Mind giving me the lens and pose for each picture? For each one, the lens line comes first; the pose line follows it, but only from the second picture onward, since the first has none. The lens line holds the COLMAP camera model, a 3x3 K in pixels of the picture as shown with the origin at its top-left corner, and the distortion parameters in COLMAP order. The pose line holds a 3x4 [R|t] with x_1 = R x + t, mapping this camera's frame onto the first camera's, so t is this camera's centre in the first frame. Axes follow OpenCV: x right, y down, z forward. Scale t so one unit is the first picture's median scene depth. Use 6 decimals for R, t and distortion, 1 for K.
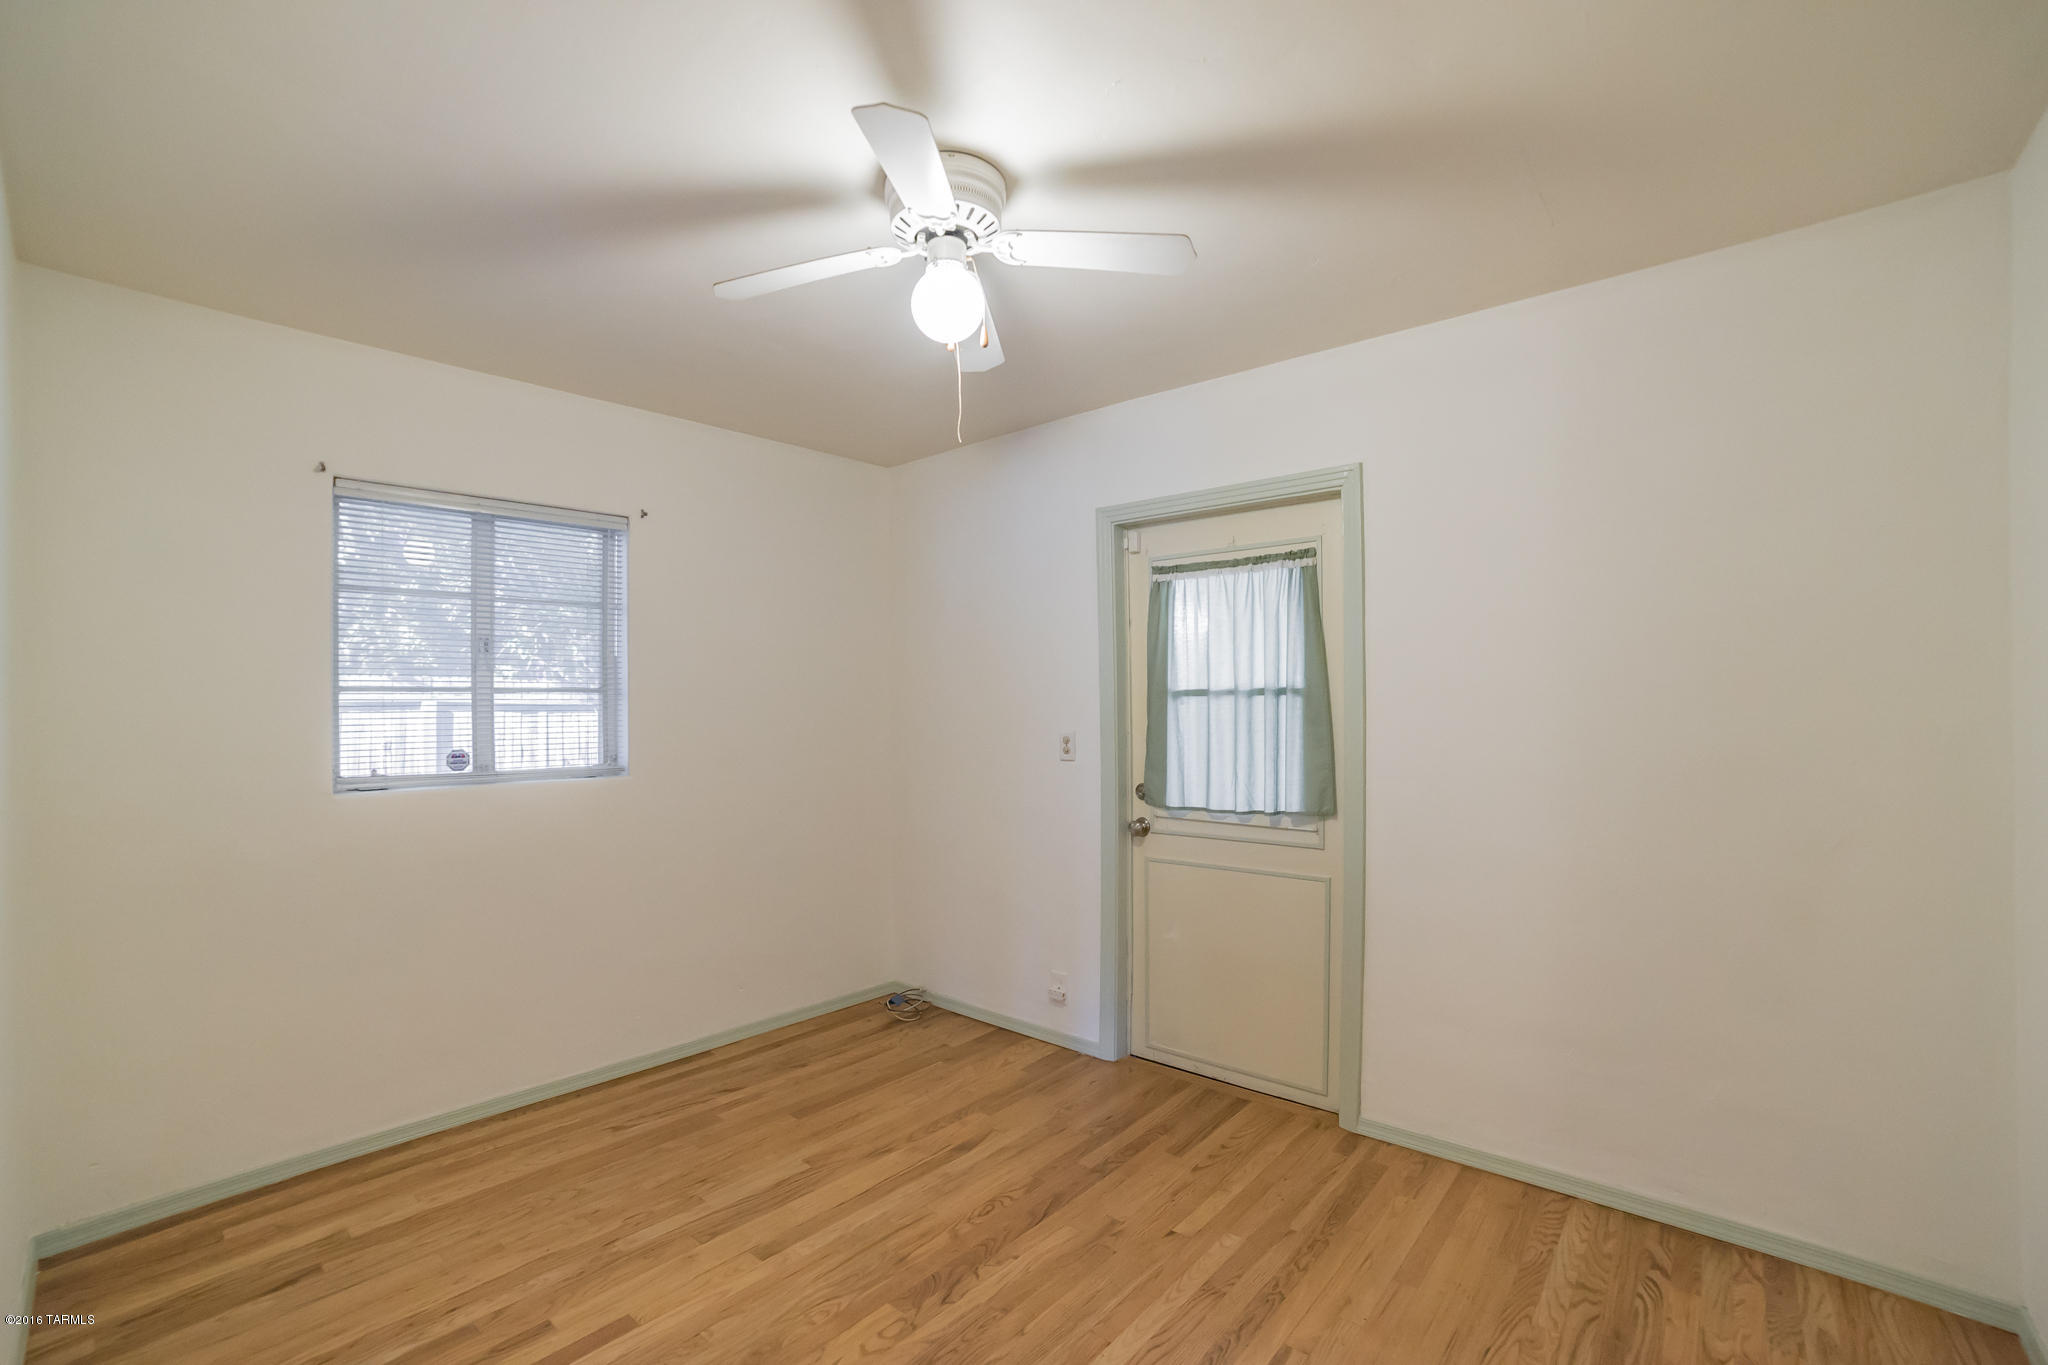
lens RADIAL K [[857.1, 0, 1024.9], [0, 857.1, 699.0], [0, 0, 1]] dist [-0.110170, 0.039186]
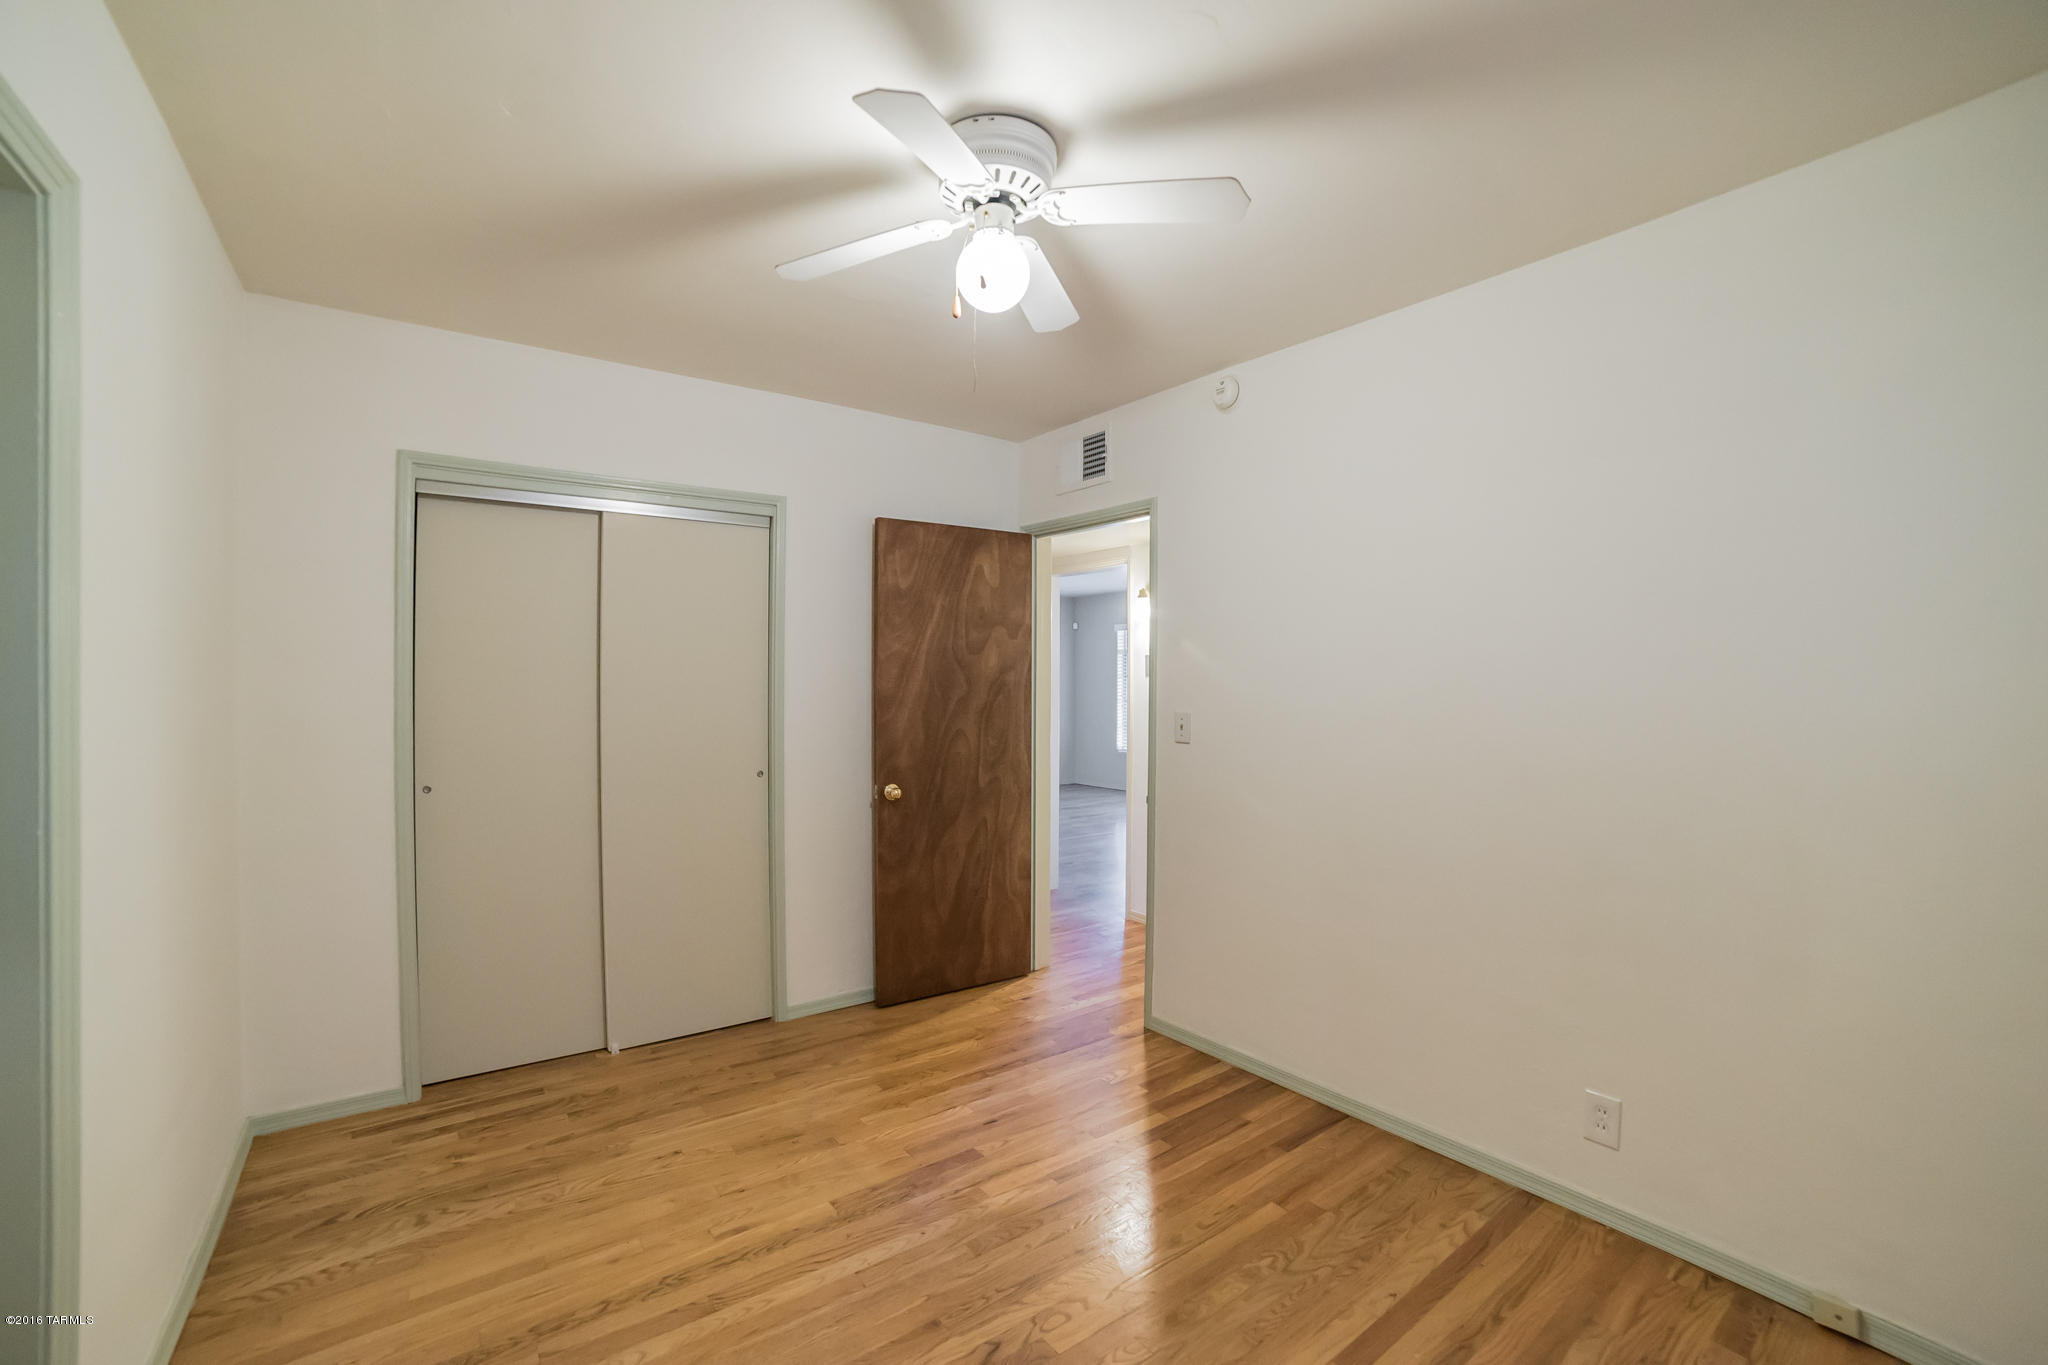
lens RADIAL K [[857.1, 0, 1024.9], [0, 857.1, 699.0], [0, 0, 1]] dist [-0.110170, 0.039186]
pose [[-0.976570, 0.001106, 0.215195, -0.325352], [0.004432, 0.999878, 0.014972, 0.023342], [-0.215152, 0.015575, -0.976456, 1.878250]]
